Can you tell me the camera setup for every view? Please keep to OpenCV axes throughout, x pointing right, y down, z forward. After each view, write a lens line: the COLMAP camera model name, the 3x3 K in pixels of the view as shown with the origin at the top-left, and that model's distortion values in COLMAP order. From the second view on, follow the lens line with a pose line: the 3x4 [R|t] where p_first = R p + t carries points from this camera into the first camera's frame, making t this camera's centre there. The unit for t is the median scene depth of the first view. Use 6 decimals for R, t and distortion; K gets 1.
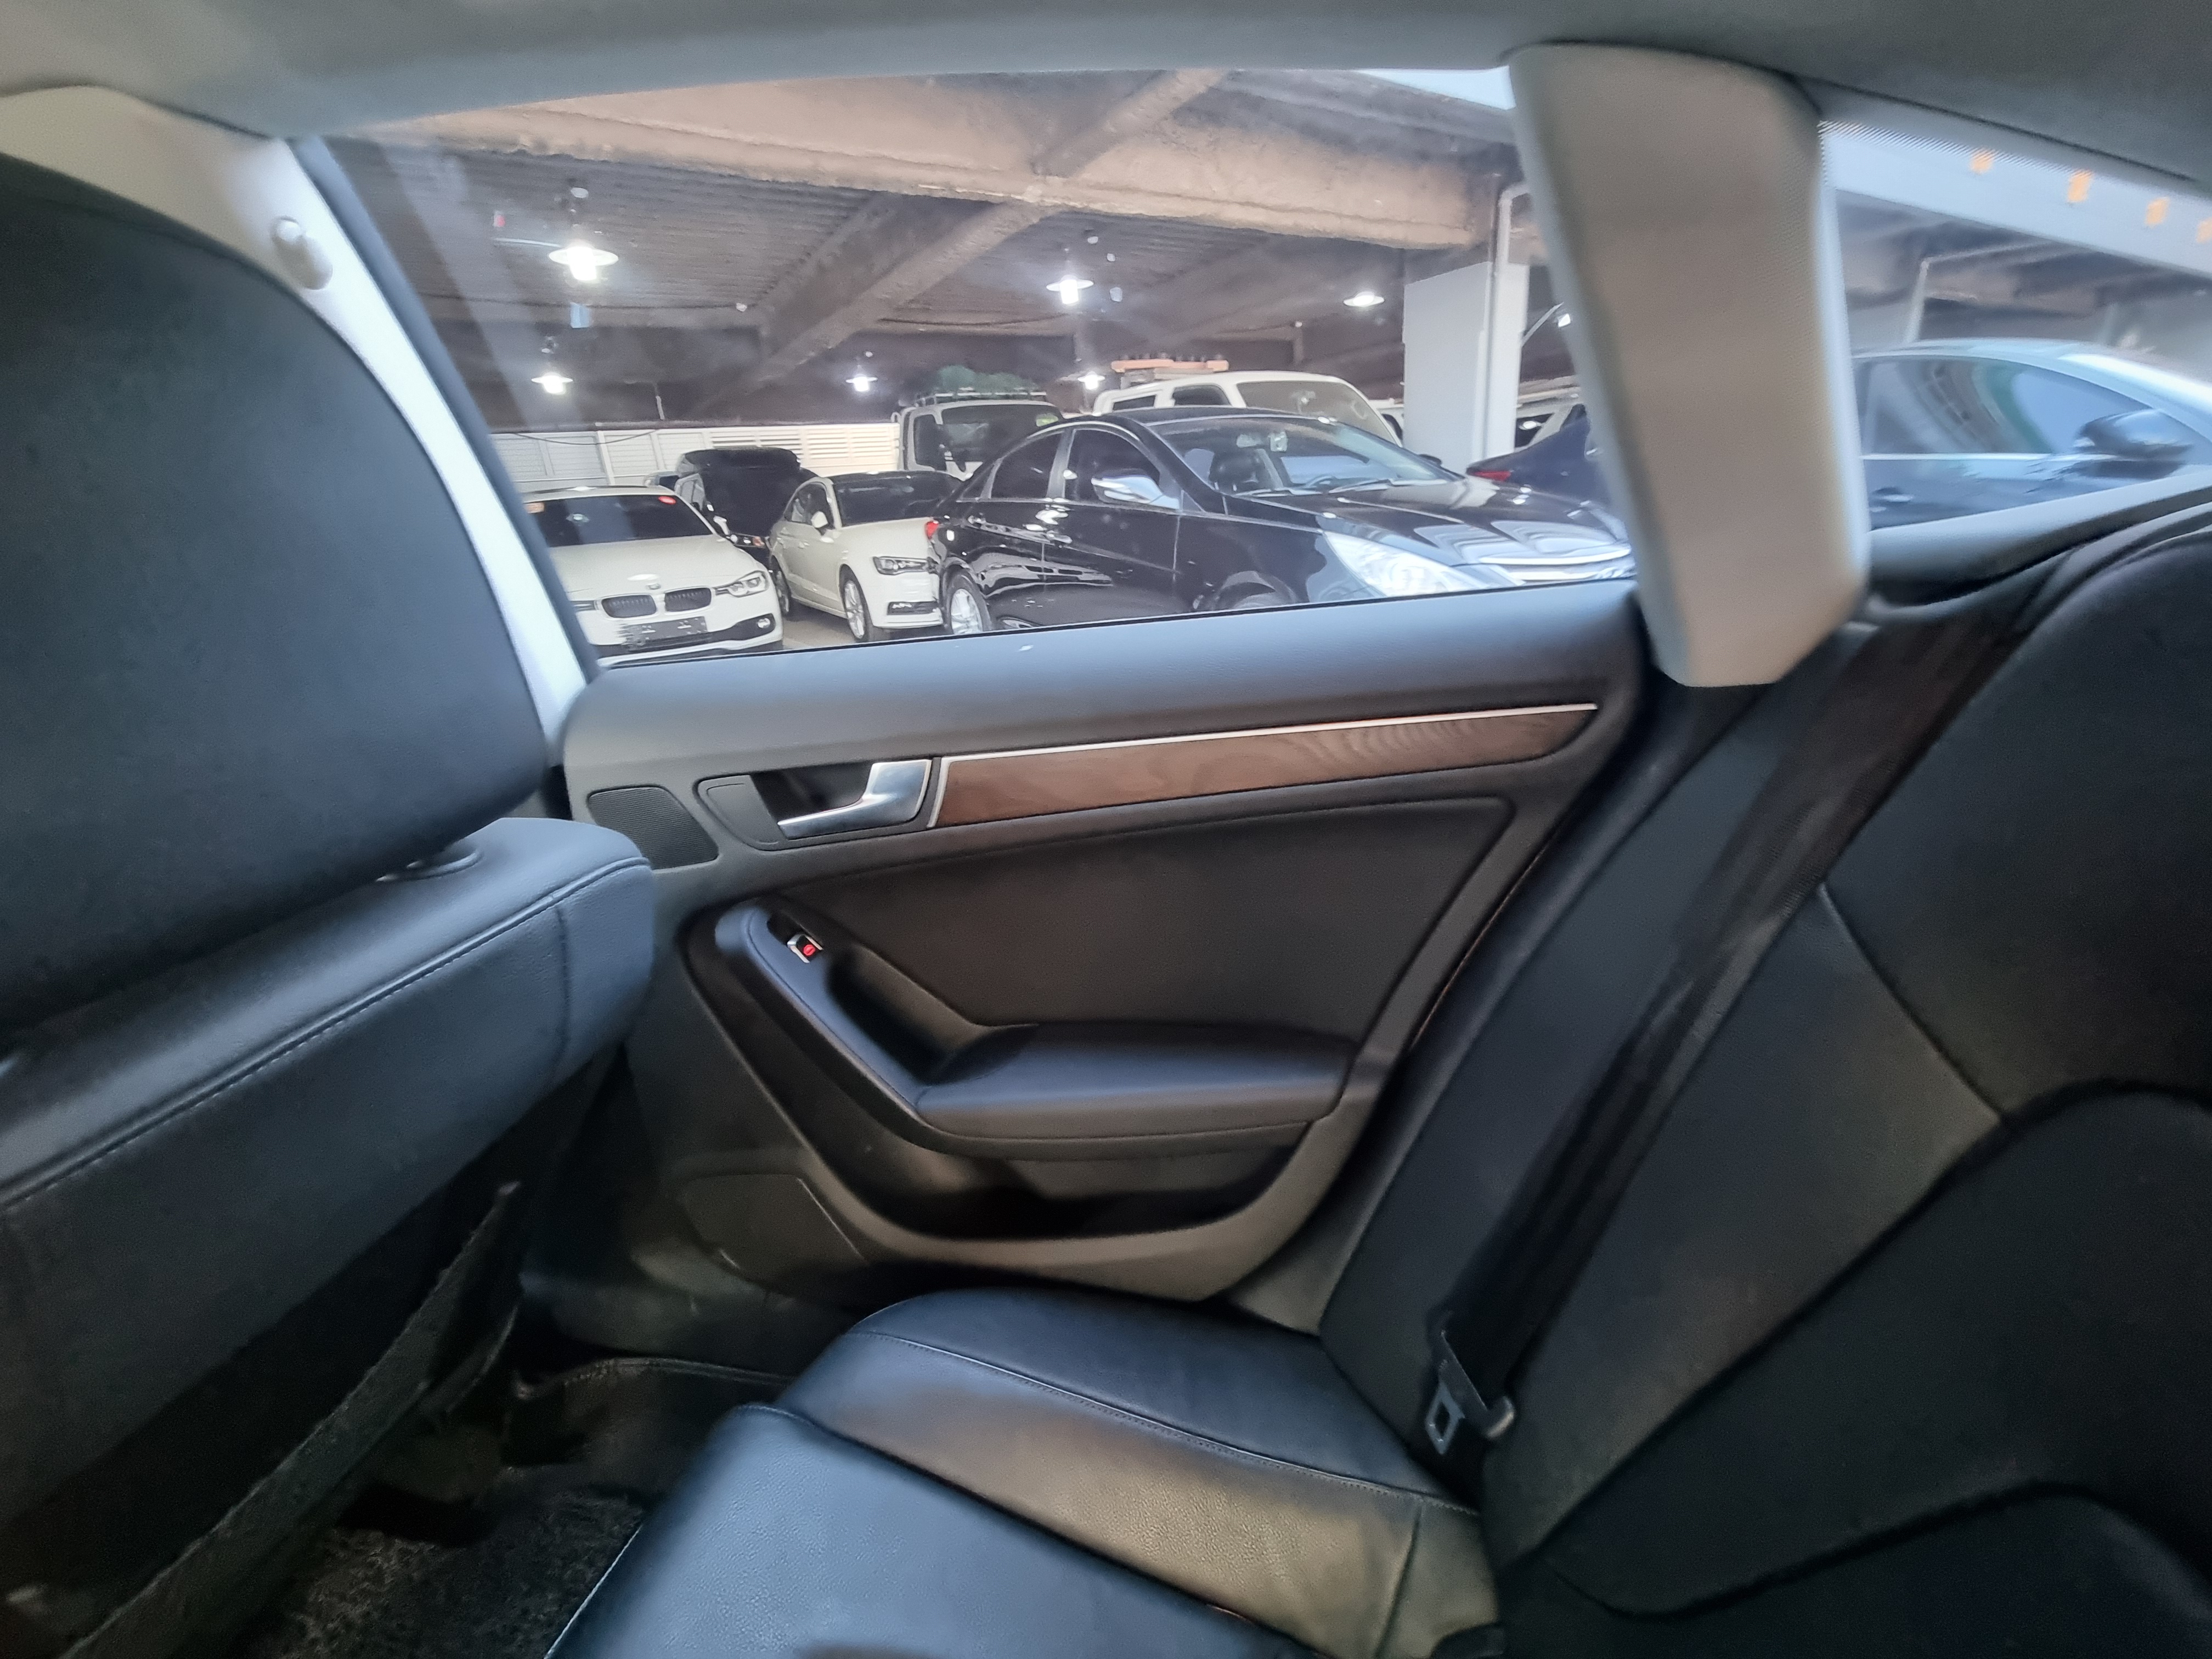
lens RADIAL K [[906.9, 0, 1117.7], [0, 906.9, 825.0], [0, 0, 1]] dist [-0.002150, -0.000023]
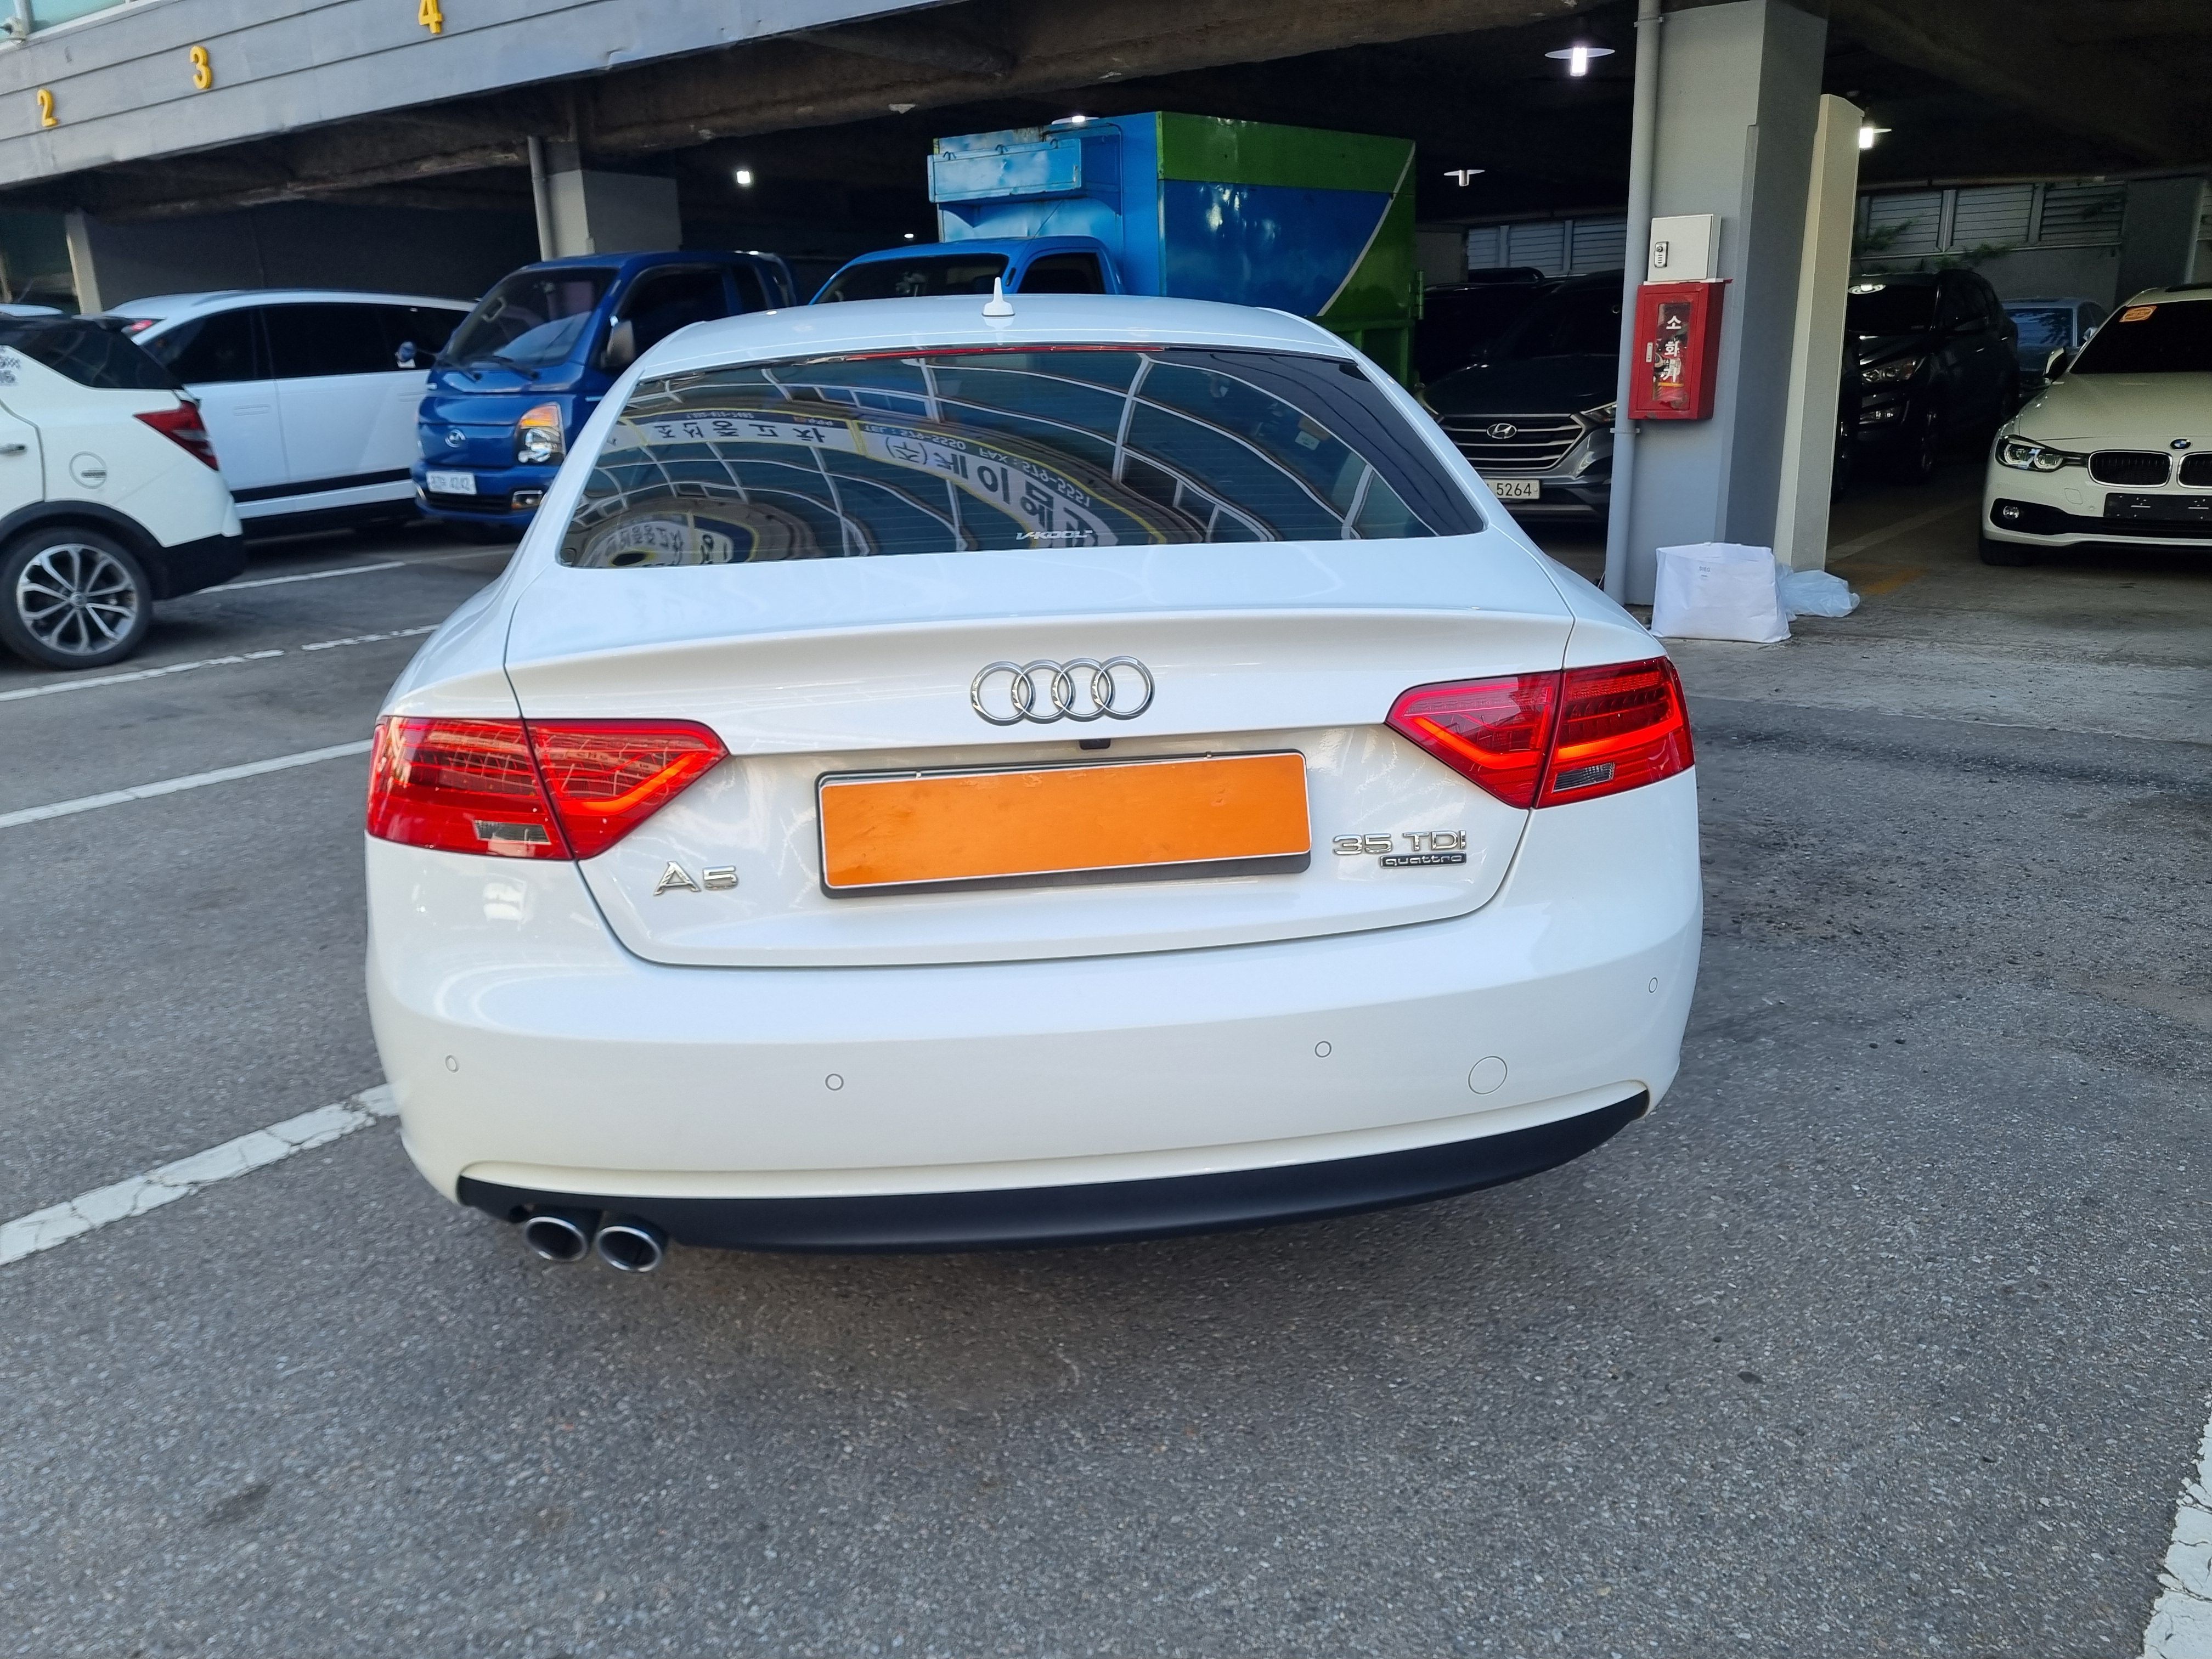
lens RADIAL K [[1668.6, 0, 1106.0], [0, 1668.6, 829.5], [0, 0, 1]] dist [0.062409, -0.055772]
pose [[0.316653, 0.319682, -0.893048, 0.451001], [-0.321274, 0.921993, 0.216127, -0.010548], [0.892476, 0.218476, 0.394658, -0.160903]]
